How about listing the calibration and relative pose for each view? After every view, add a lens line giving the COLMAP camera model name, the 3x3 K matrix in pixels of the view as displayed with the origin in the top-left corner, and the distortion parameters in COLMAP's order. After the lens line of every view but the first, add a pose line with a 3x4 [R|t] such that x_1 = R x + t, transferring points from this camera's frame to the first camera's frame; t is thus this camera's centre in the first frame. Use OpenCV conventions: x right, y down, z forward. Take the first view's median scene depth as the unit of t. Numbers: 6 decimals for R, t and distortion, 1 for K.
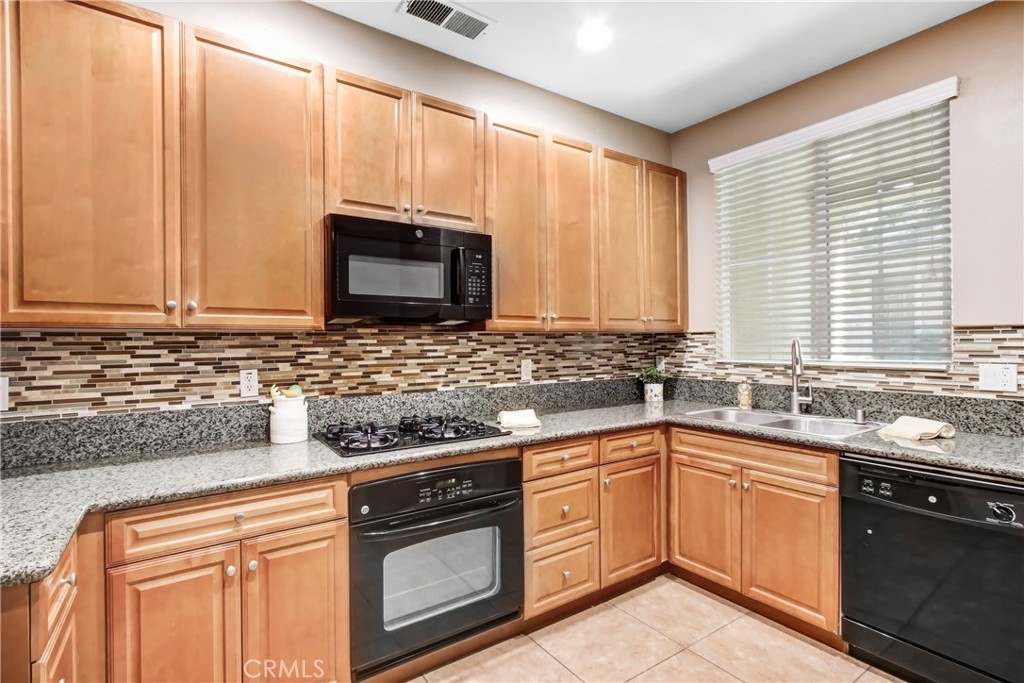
lens RADIAL K [[486.4, 0, 512.0], [0, 486.4, 341.5], [0, 0, 1]] dist [-0.003706, -0.000197]
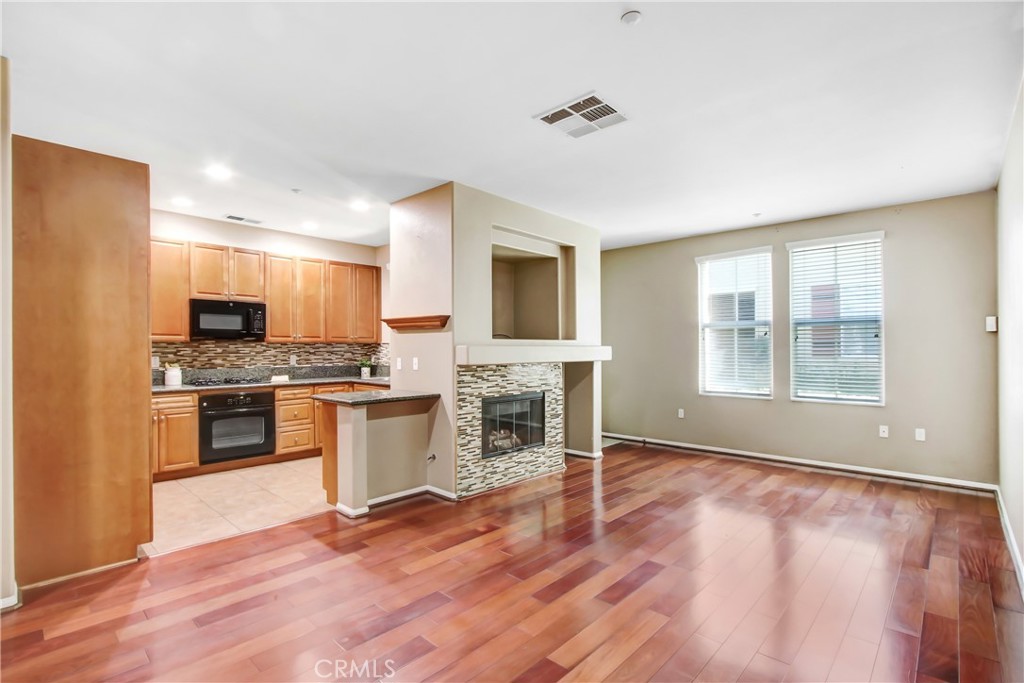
lens RADIAL K [[489.8, 0, 508.2], [0, 489.8, 352.2], [0, 0, 1]] dist [0.017241, 0.000226]
pose [[0.979223, 0.008391, 0.202612, 0.642808], [-0.010120, 0.999921, 0.007502, -0.002057], [-0.202533, -0.009397, 0.979230, -1.655243]]
